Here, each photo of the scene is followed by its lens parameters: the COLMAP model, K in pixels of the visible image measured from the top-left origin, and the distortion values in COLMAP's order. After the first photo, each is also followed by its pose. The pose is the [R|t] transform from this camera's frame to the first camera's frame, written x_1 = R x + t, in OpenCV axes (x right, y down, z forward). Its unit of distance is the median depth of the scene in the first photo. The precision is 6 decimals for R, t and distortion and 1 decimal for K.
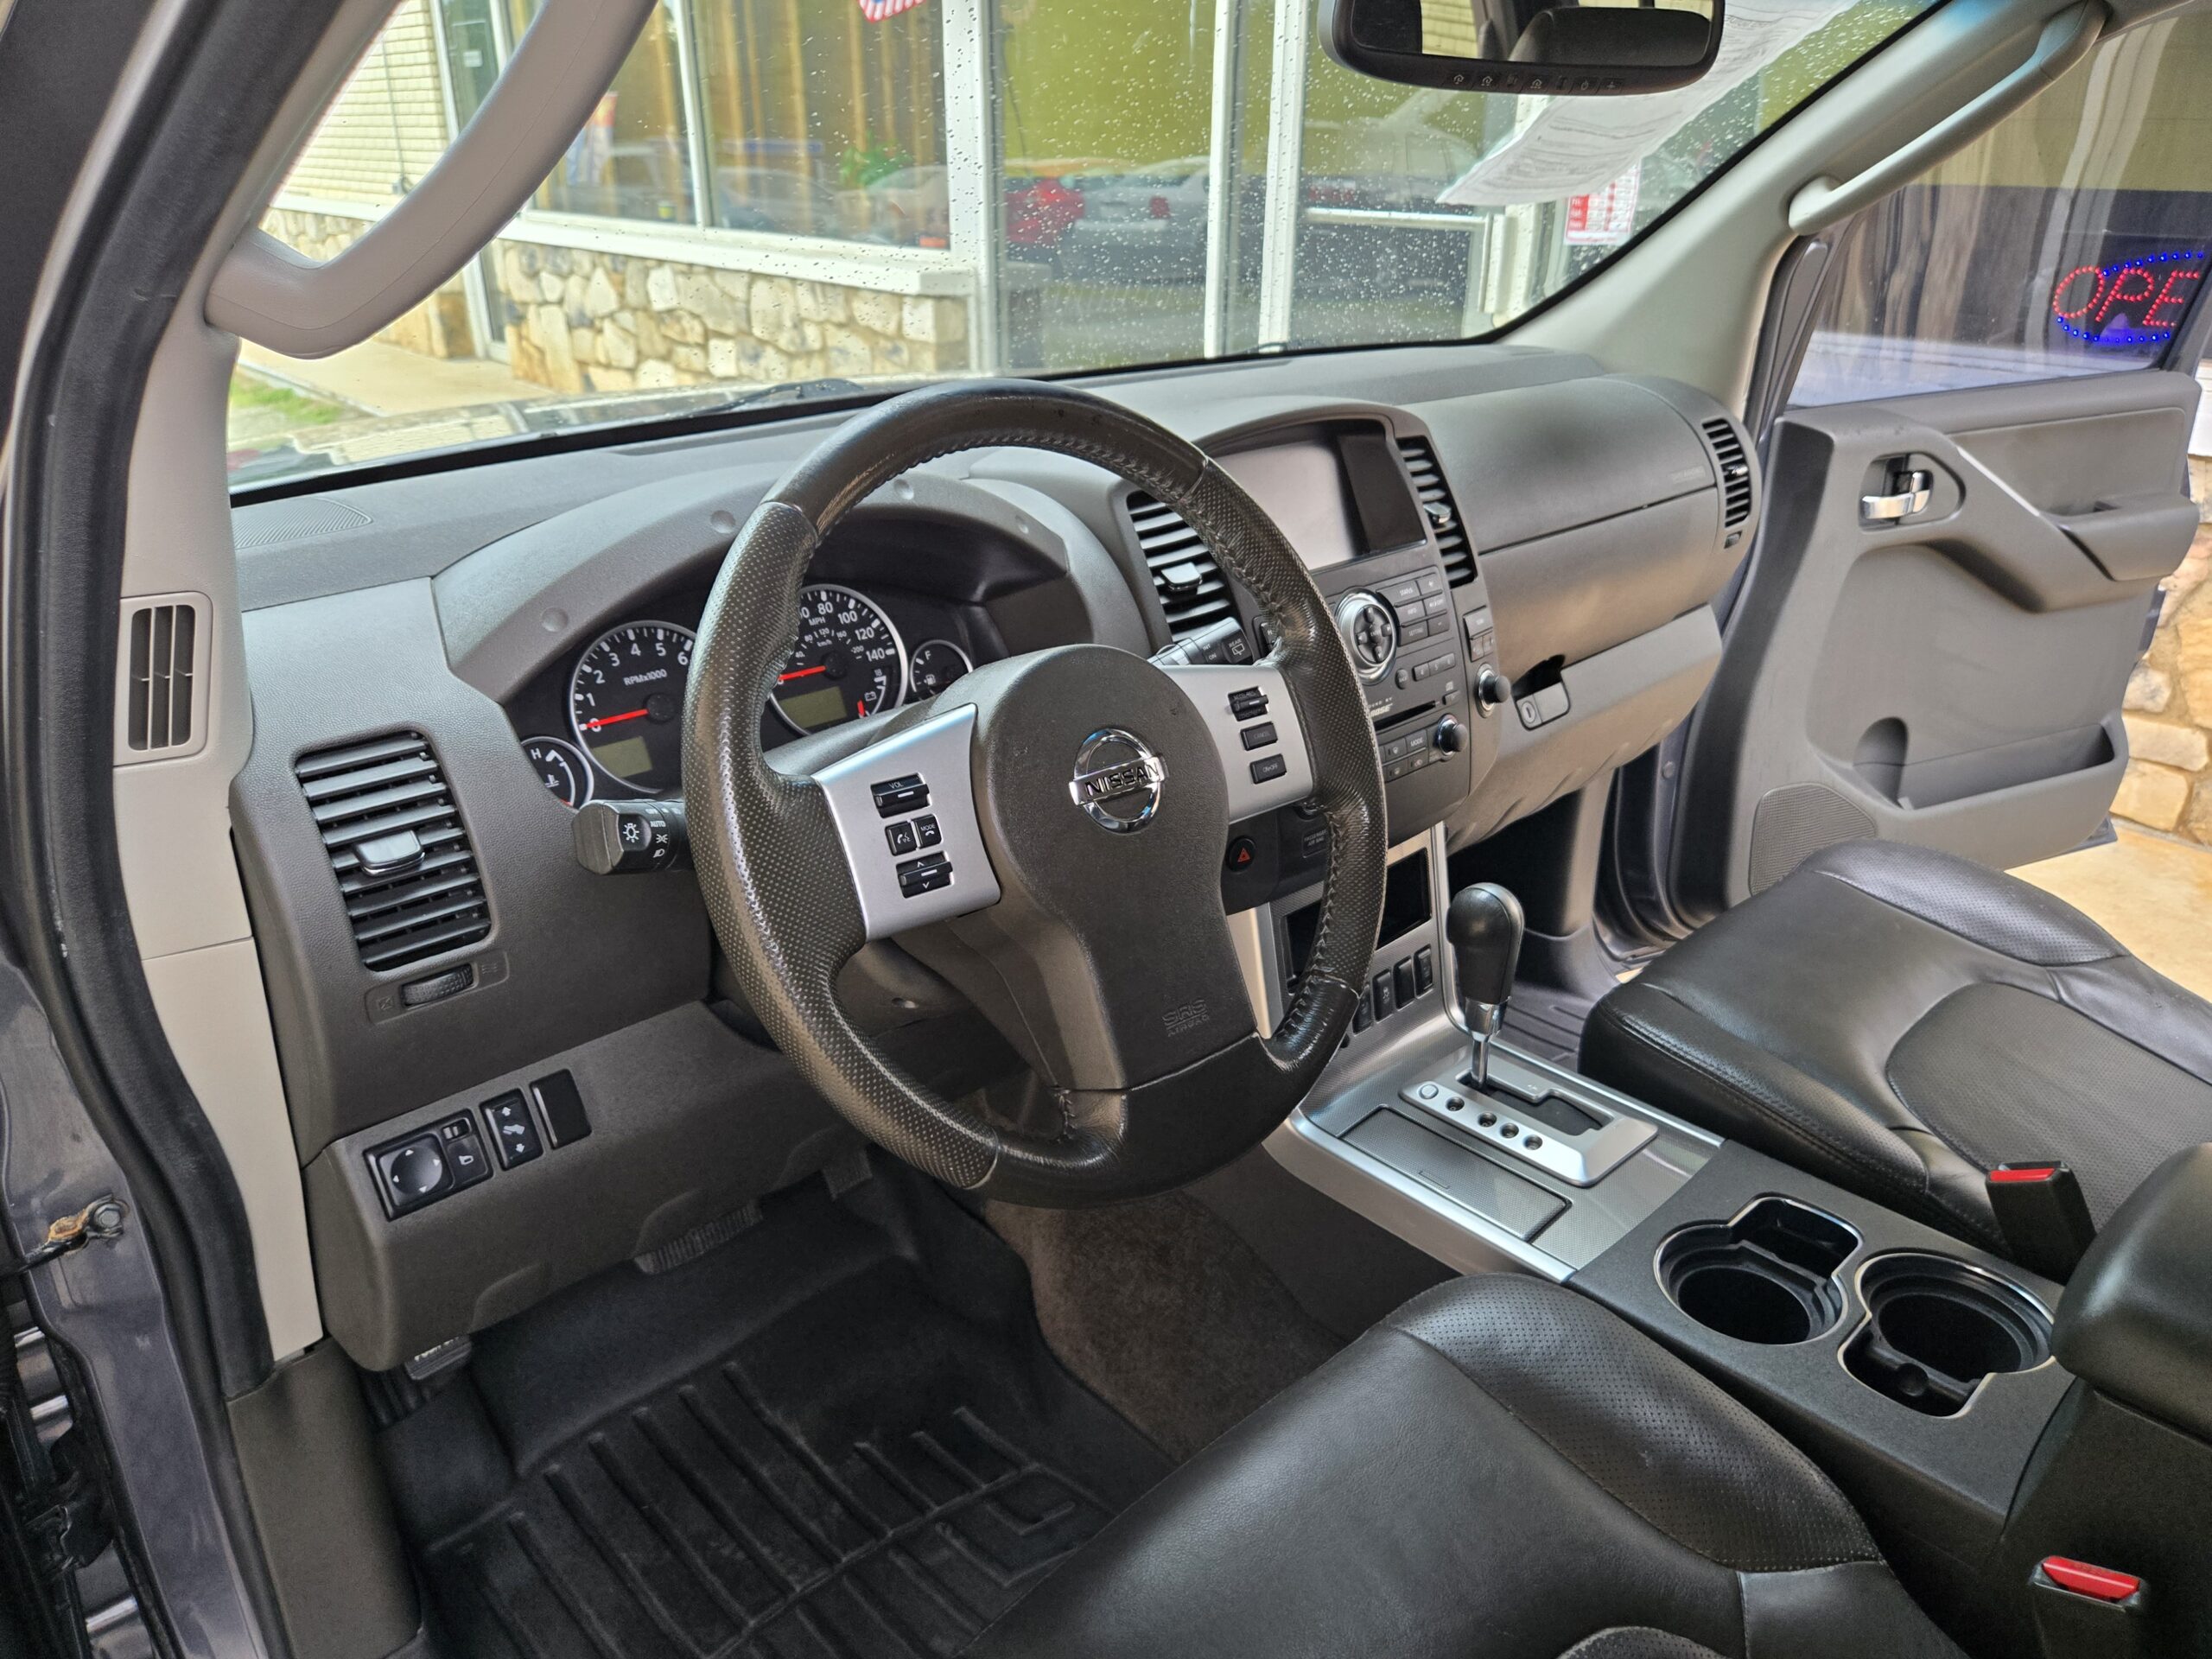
lens RADIAL K [[1518.9, 0, 1138.4], [0, 1518.9, 848.4], [0, 0, 1]] dist [0.059853, -0.058471]
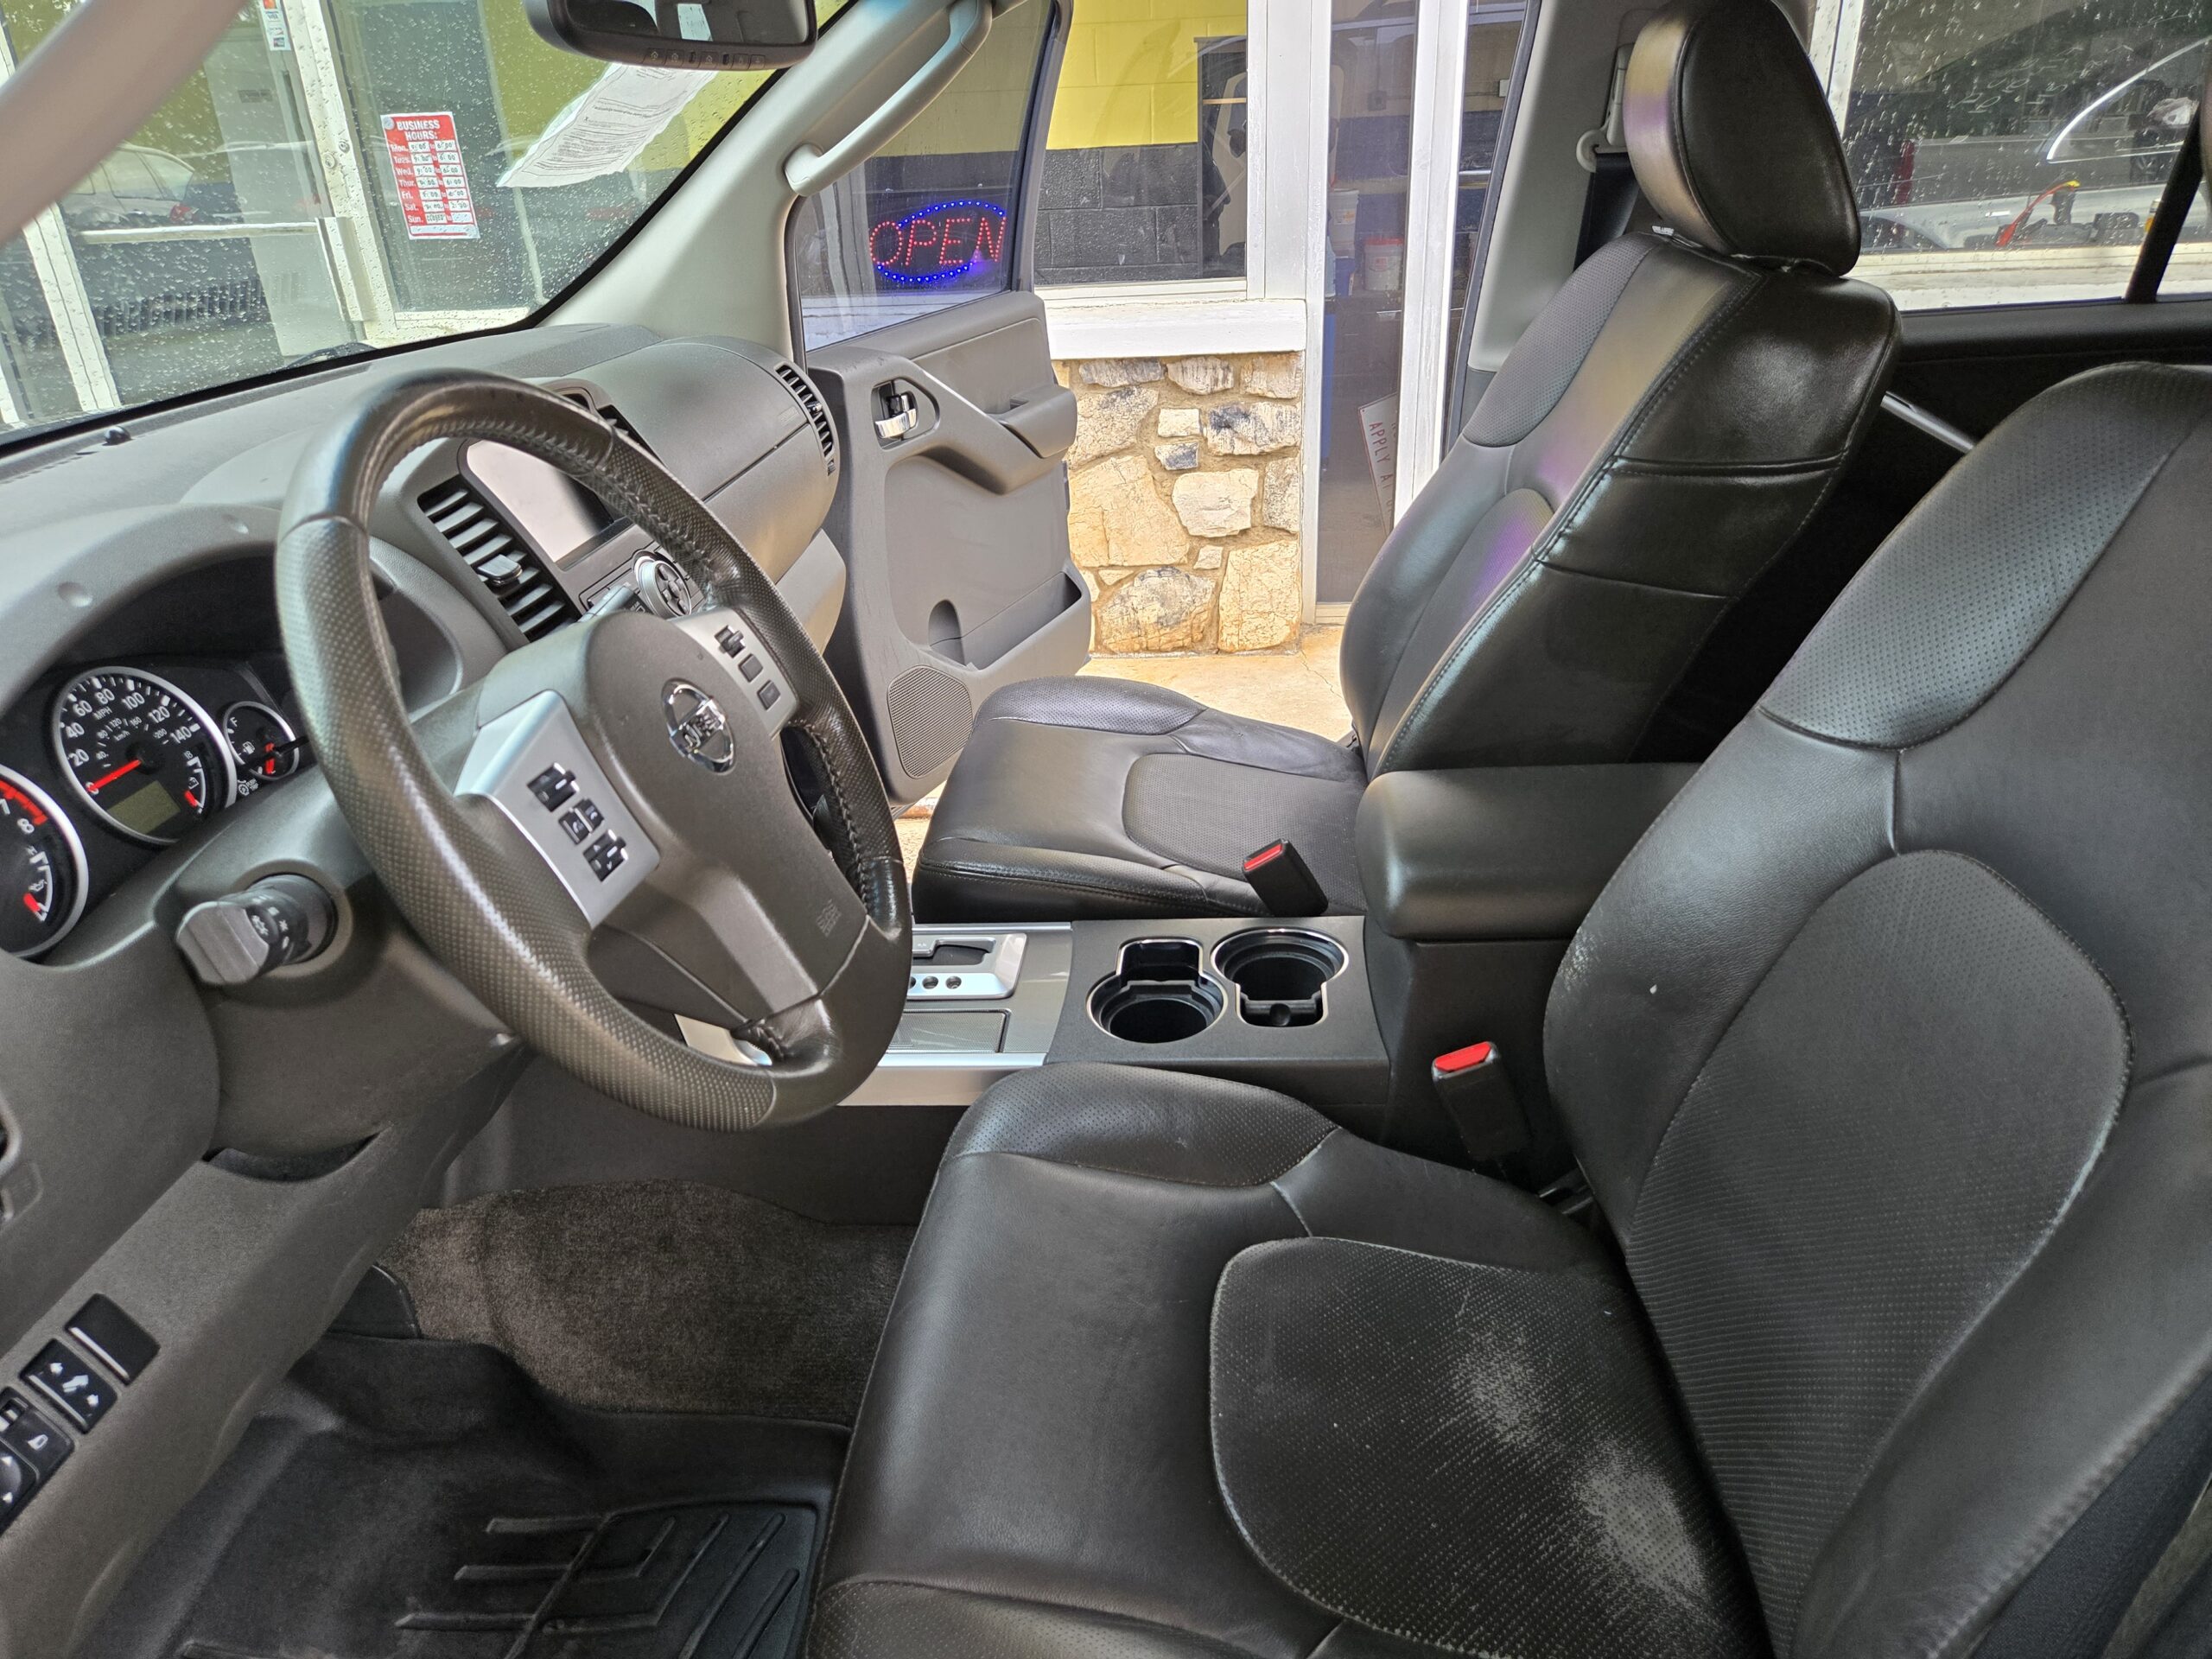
lens RADIAL K [[1518.9, 0, 1096.6], [0, 1518.9, 839.2], [0, 0, 1]] dist [0.059853, -0.058471]
pose [[0.736863, -0.322861, 0.593964, -0.328126], [0.325450, 0.939493, 0.106933, 0.003178], [-0.592550, 0.114511, 0.797353, 0.009448]]
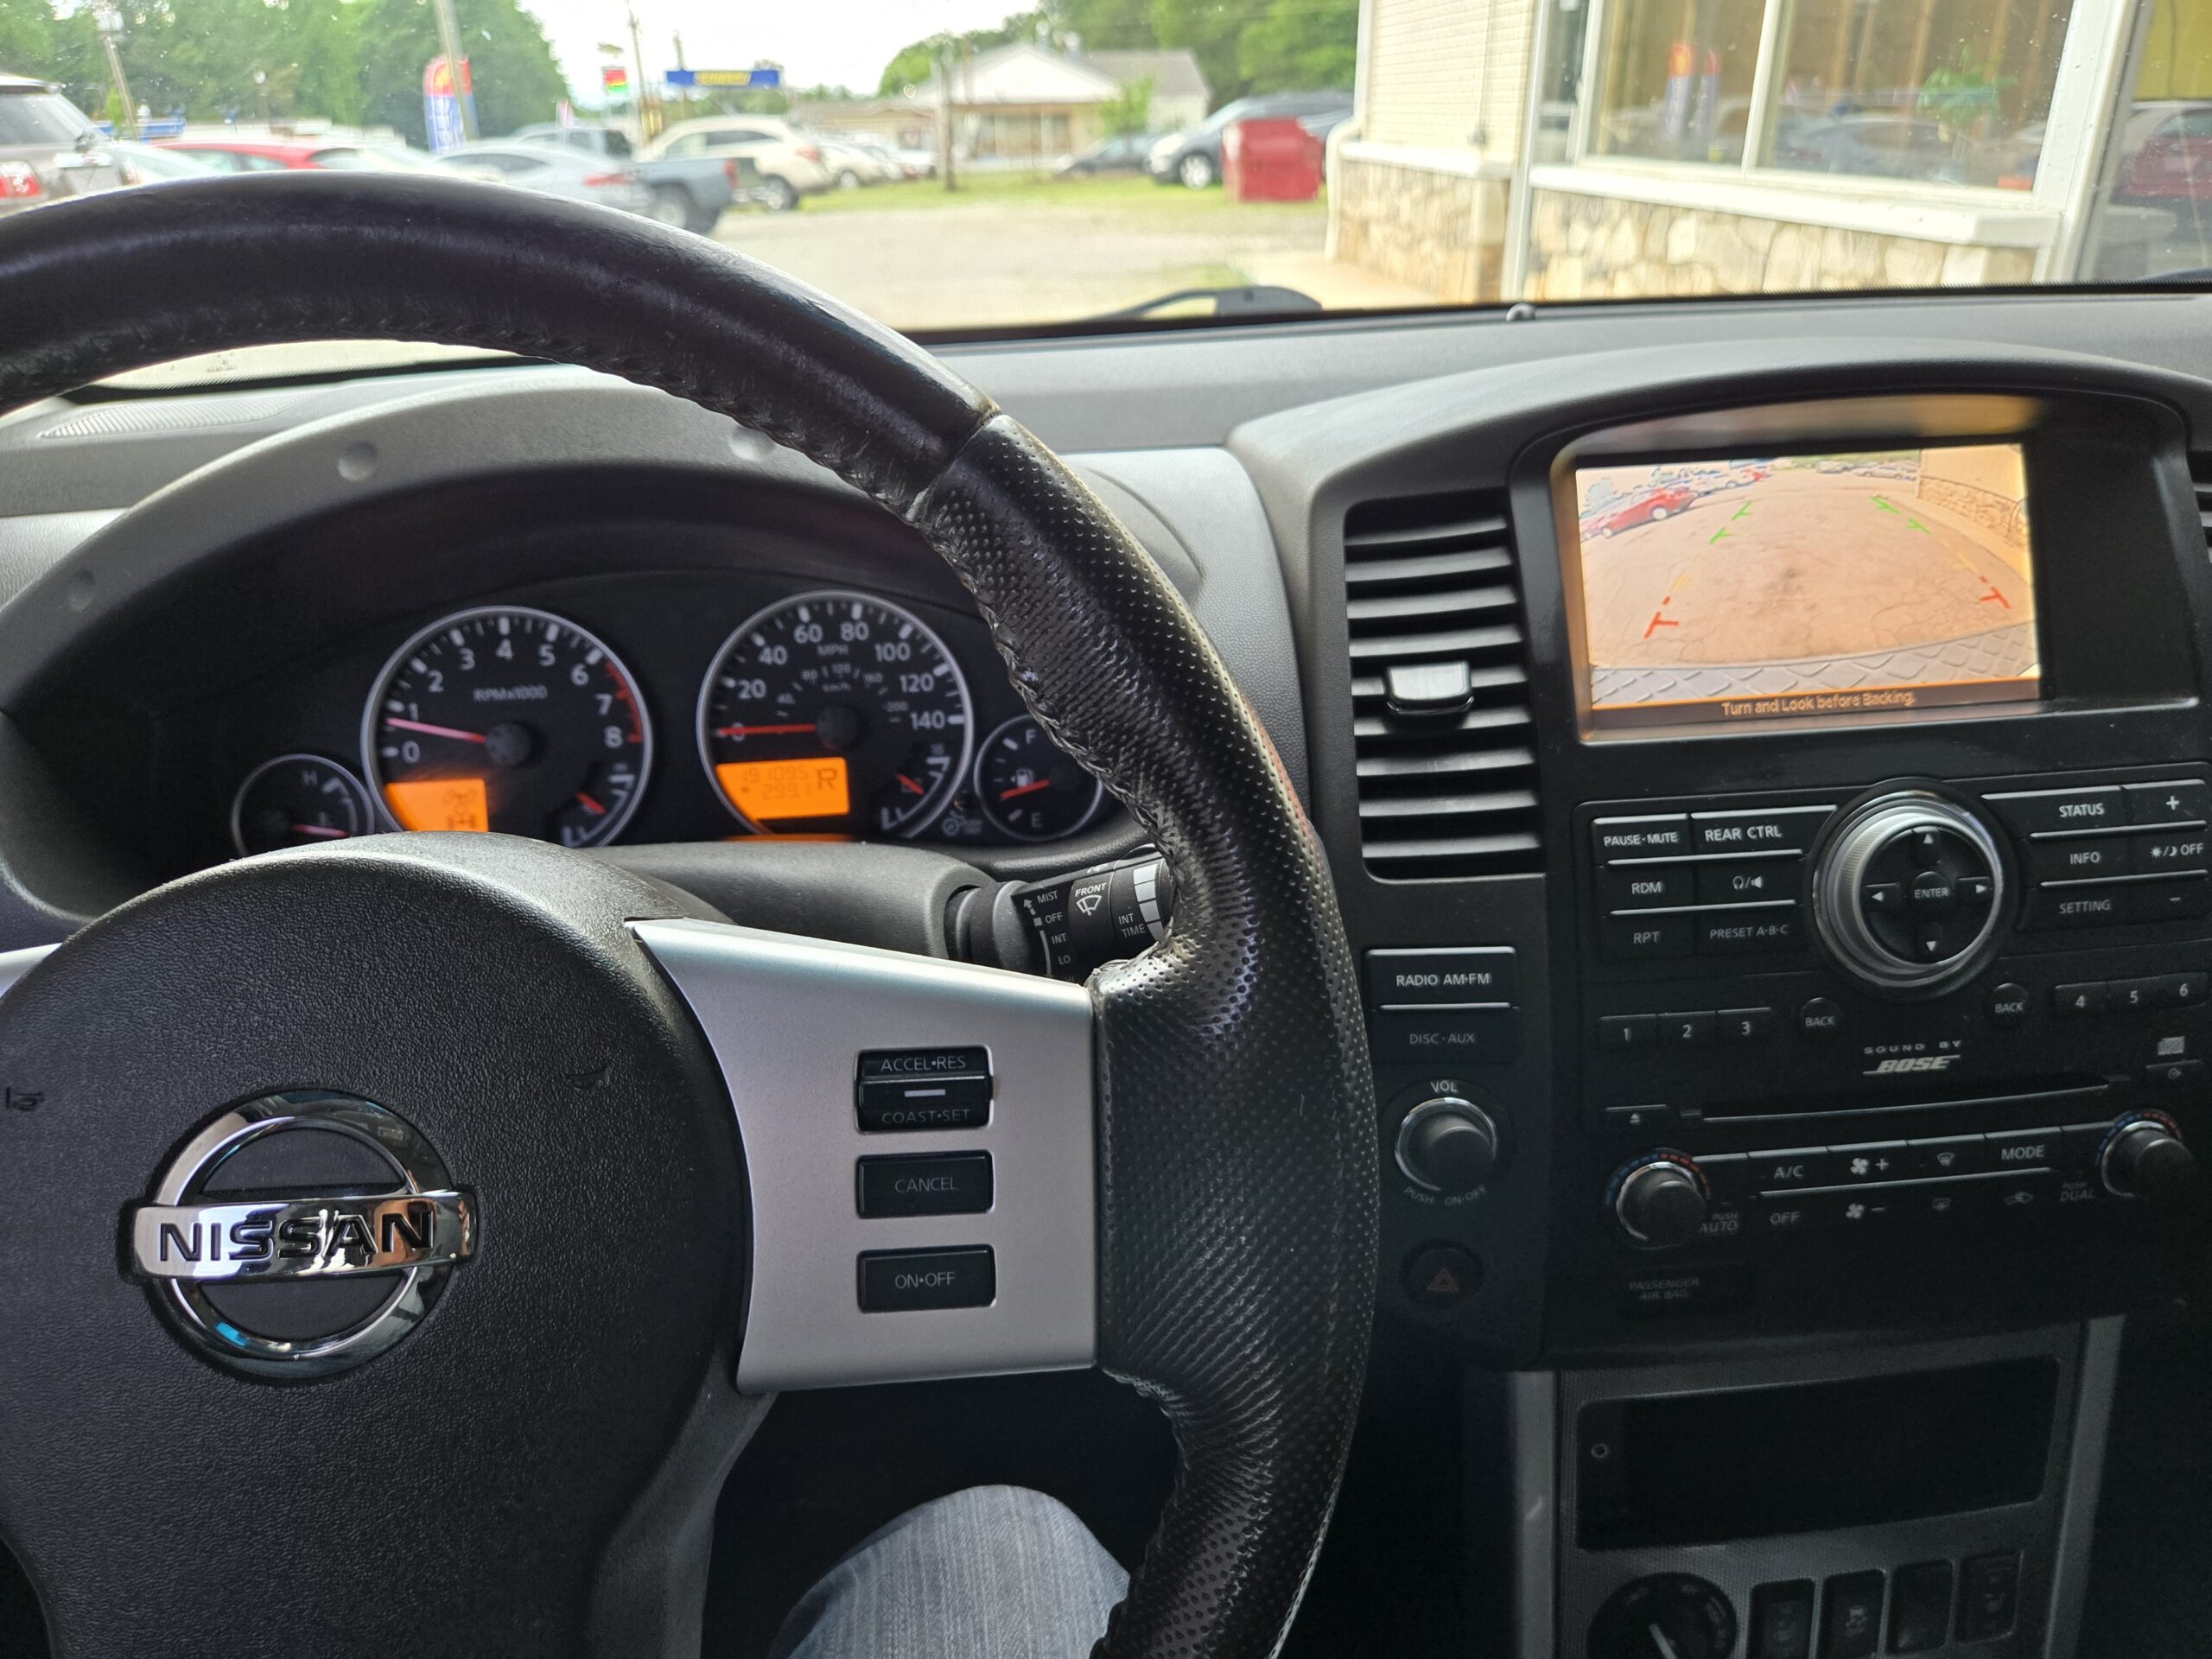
lens RADIAL K [[1518.9, 0, 1114.6], [0, 1518.9, 831.6], [0, 0, 1]] dist [0.059853, -0.058471]
pose [[0.786284, 0.239384, -0.569607, 0.237630], [-0.232234, 0.968799, 0.086574, -0.154748], [0.572559, 0.064210, 0.817345, 0.560413]]
